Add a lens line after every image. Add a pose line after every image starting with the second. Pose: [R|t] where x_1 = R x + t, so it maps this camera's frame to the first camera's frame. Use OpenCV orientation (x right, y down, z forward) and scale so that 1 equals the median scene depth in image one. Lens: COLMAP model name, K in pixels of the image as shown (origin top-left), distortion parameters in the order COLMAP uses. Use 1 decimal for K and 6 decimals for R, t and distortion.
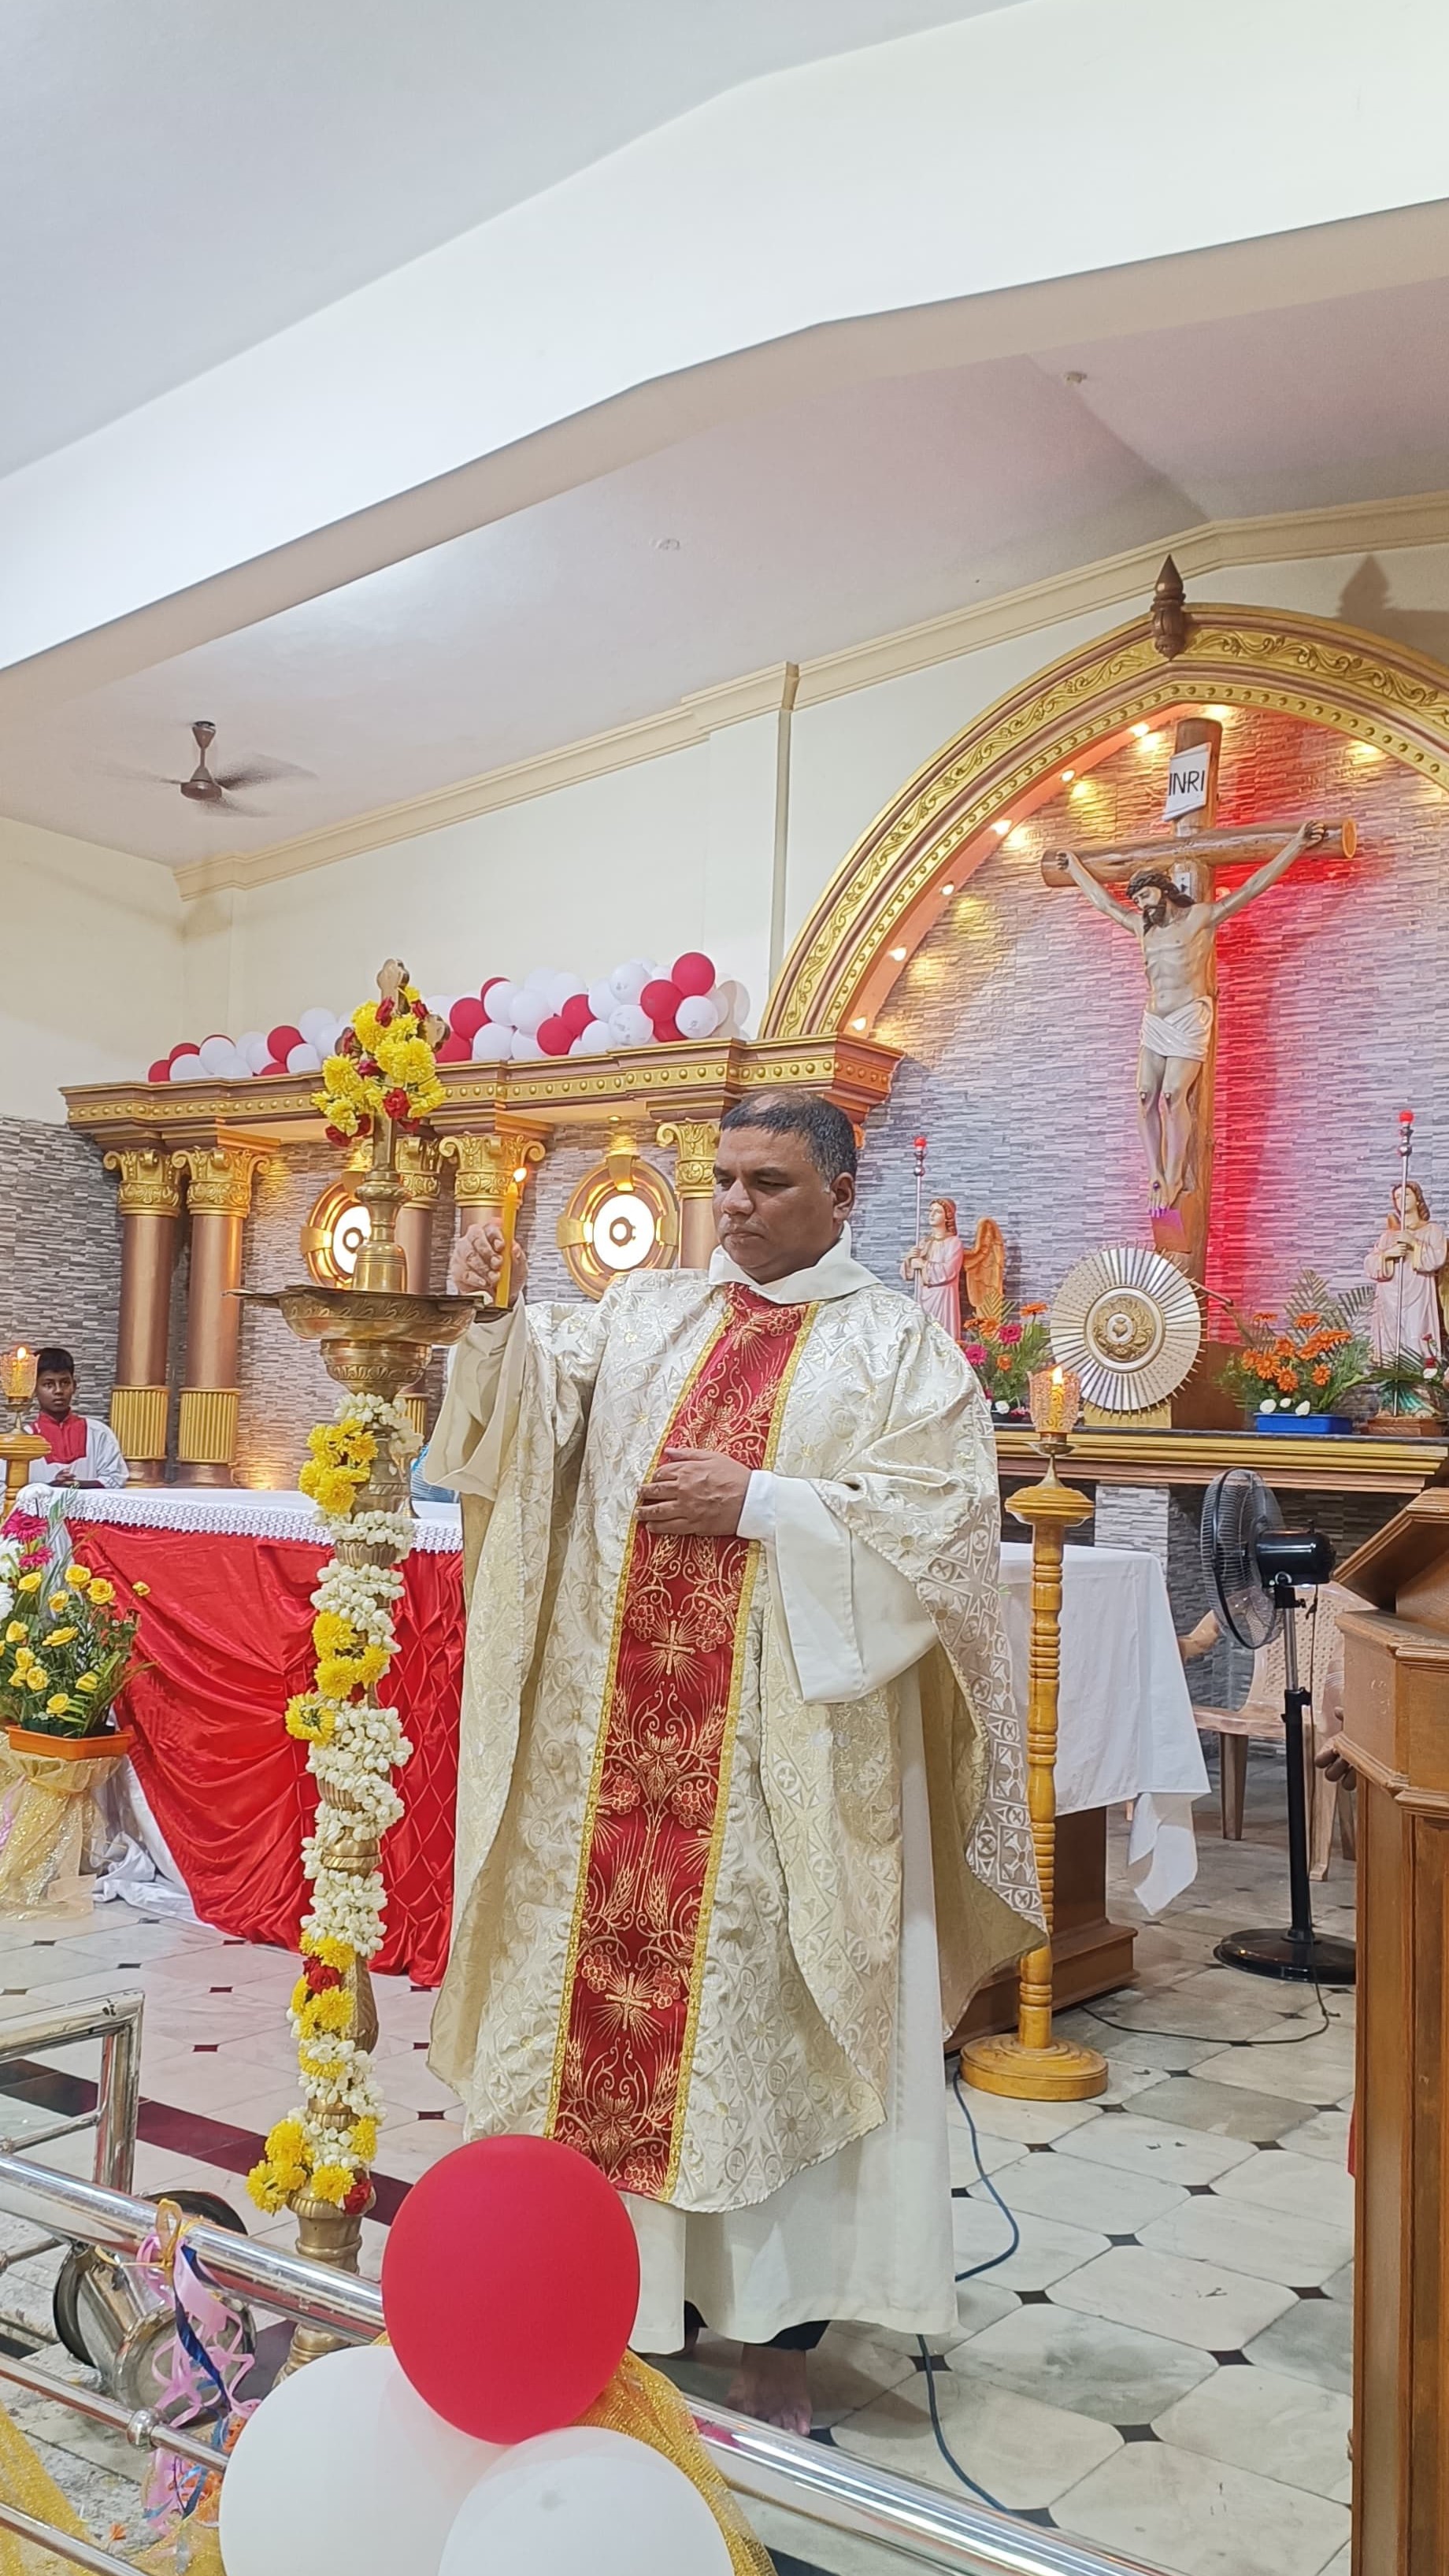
lens RADIAL K [[2153.5, 0, 716.6], [0, 2153.5, 1285.1], [0, 0, 1]] dist [0.032893, 0.048516]
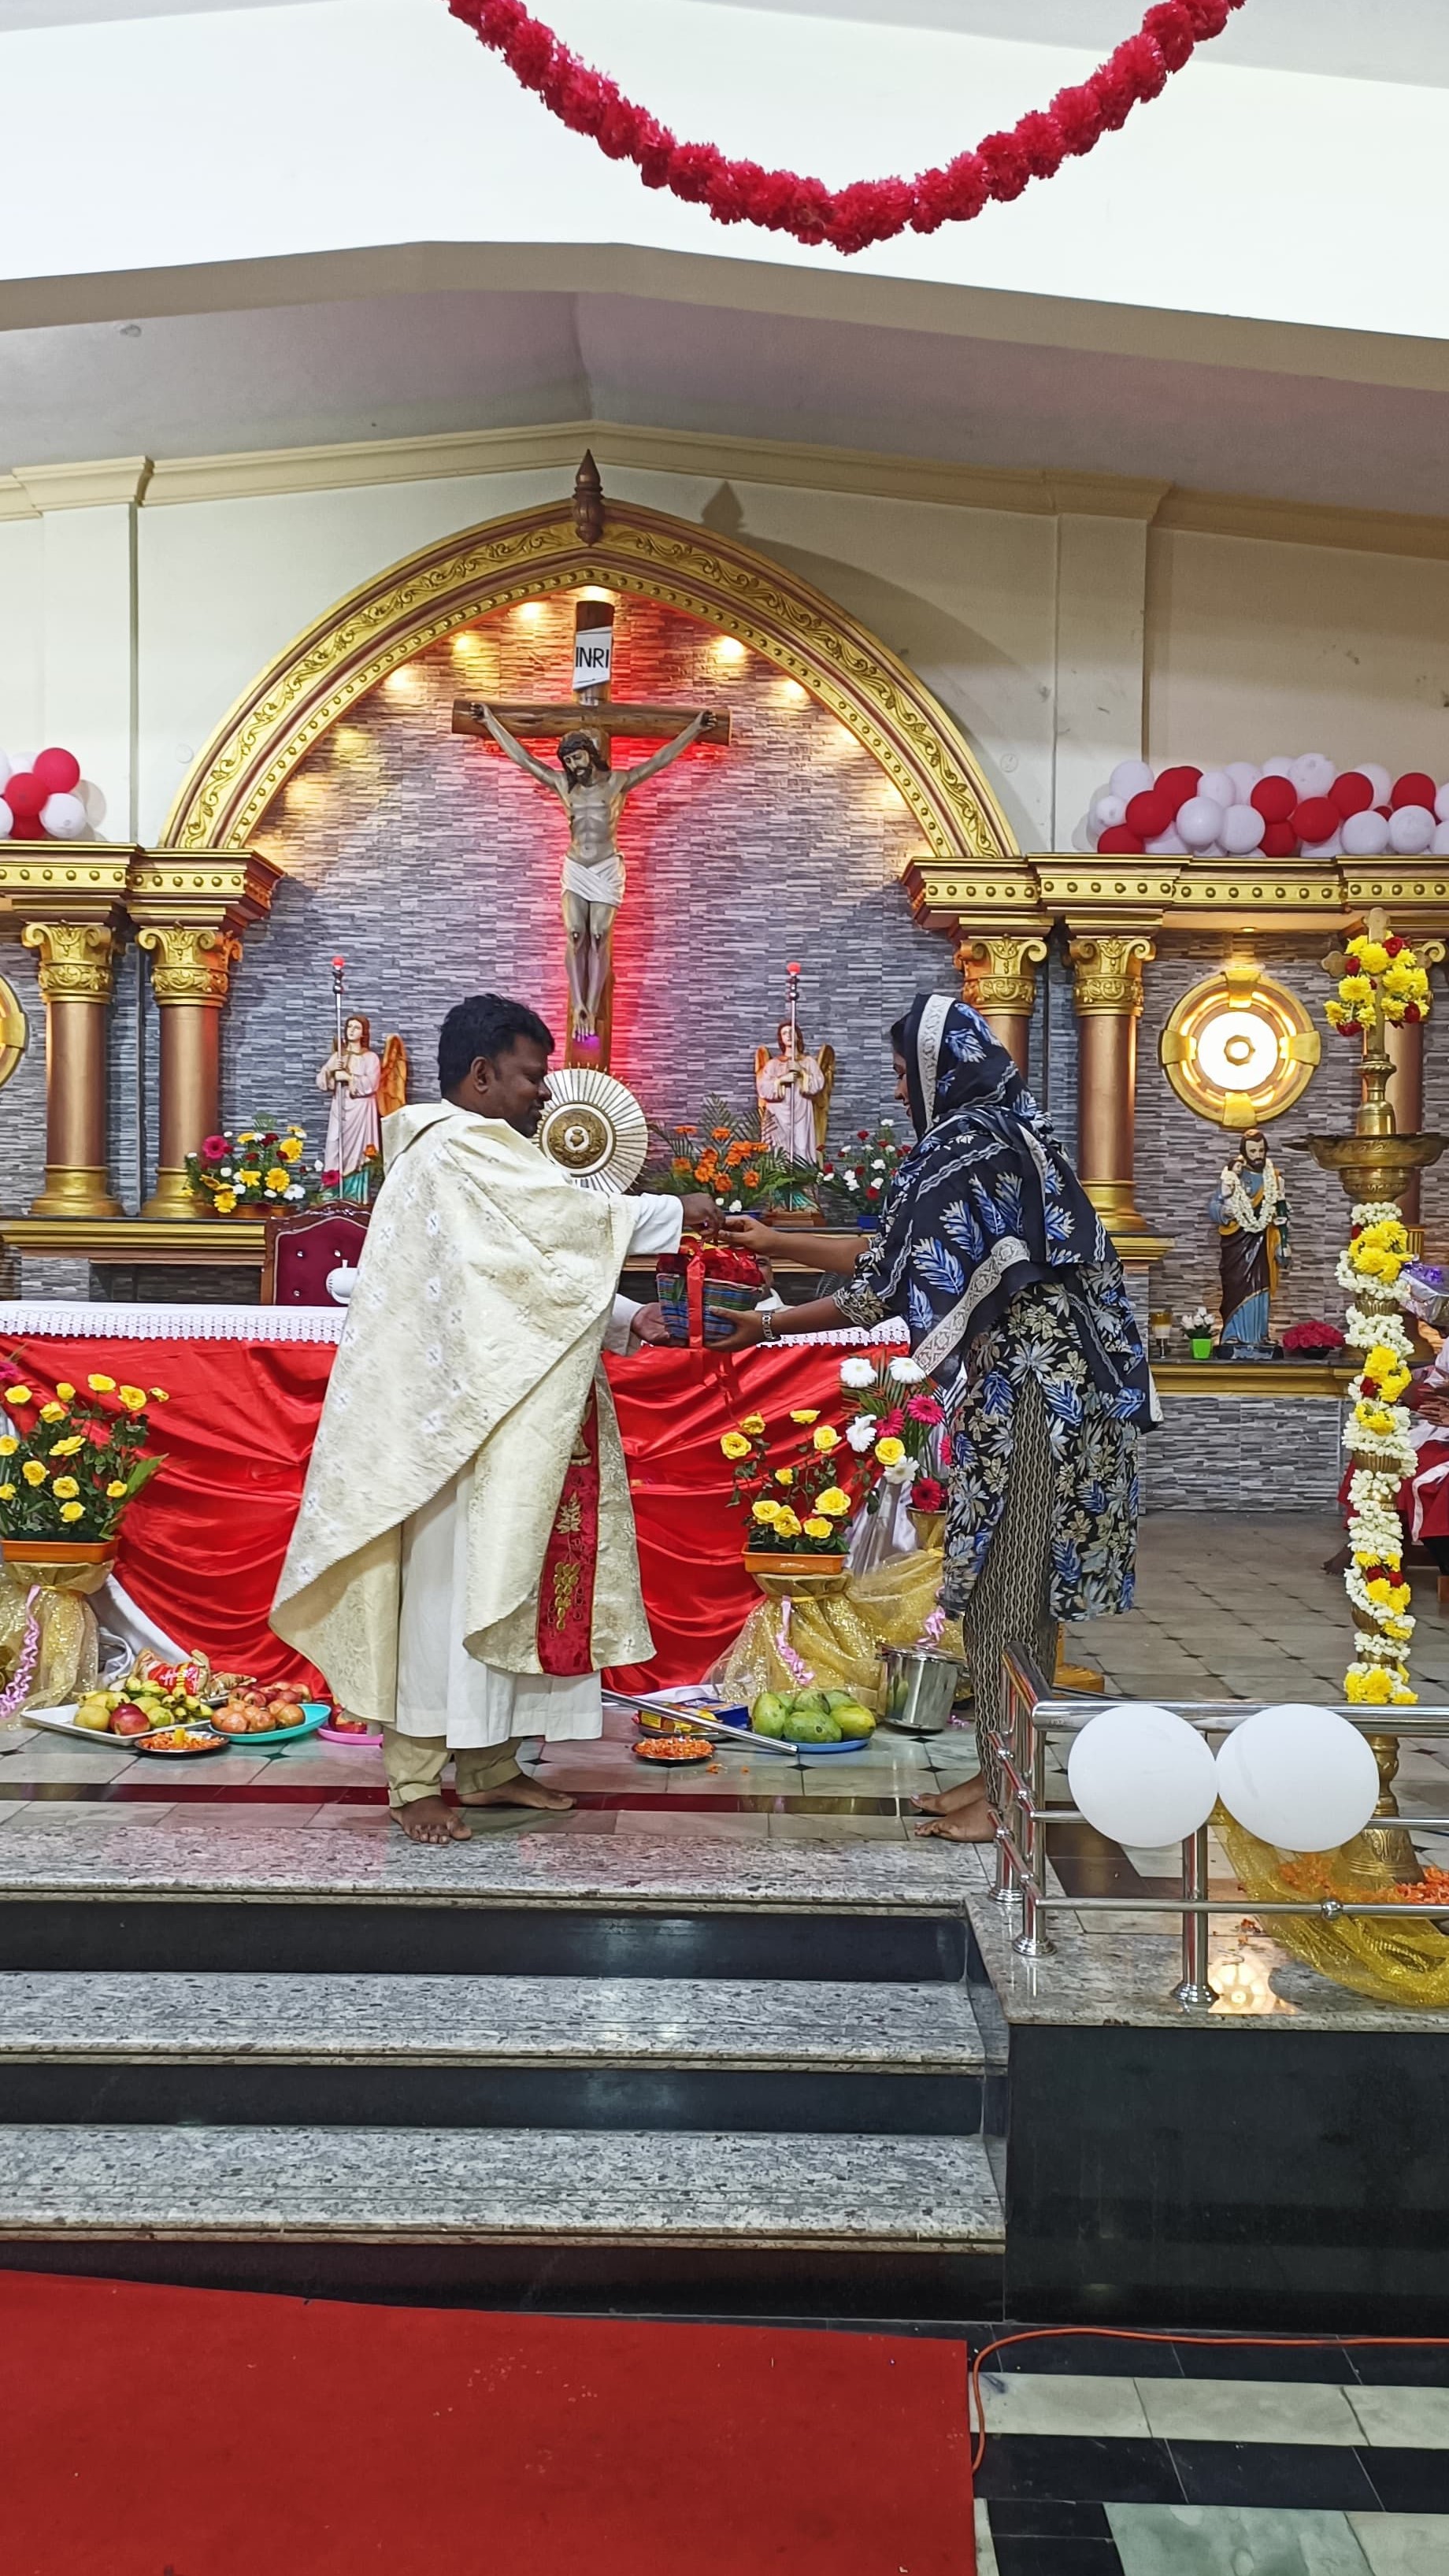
lens RADIAL K [[2153.5, 0, 712.7], [0, 2153.5, 1289.9], [0, 0, 1]] dist [0.032893, 0.048516]
pose [[0.817455, -0.034283, 0.574972, -0.374762], [-0.020925, 0.995801, 0.089124, -0.003512], [-0.575613, -0.084887, 0.813305, 0.009682]]
